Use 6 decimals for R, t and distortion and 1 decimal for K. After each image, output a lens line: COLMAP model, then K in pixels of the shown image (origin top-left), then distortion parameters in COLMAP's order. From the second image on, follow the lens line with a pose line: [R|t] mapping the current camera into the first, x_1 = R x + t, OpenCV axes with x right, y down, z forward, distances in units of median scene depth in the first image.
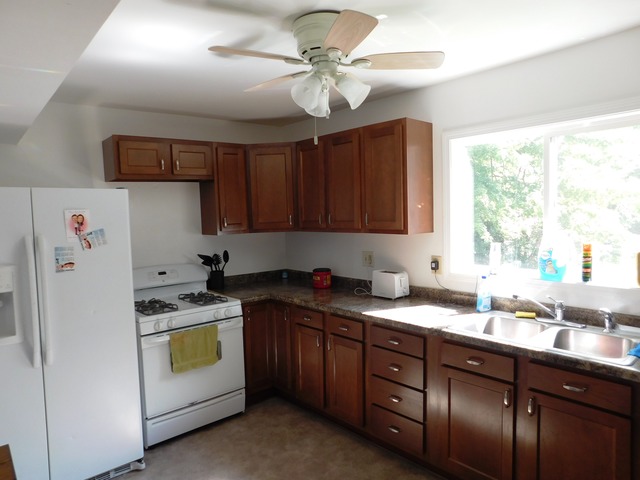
lens RADIAL K [[424.8, 0, 318.2], [0, 424.8, 244.8], [0, 0, 1]] dist [-0.005384, 0.002919]
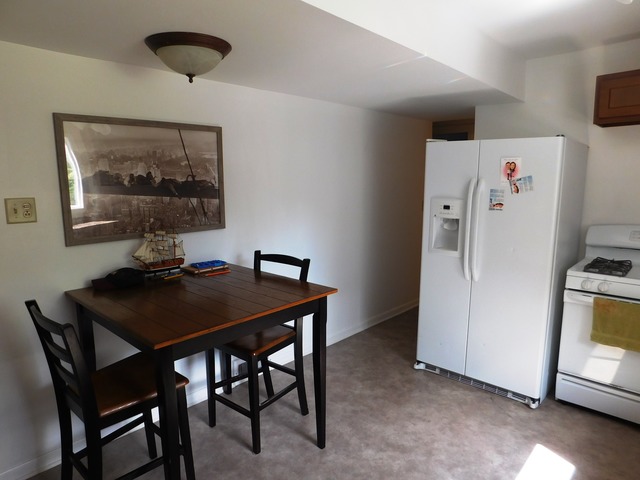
lens RADIAL K [[424.8, 0, 317.7], [0, 424.8, 237.1], [0, 0, 1]] dist [-0.005384, 0.002919]
pose [[0.123865, 0.184352, -0.975024, 0.501568], [-0.075331, 0.981502, 0.176007, -0.033939], [0.989436, 0.051648, 0.135461, 0.333617]]
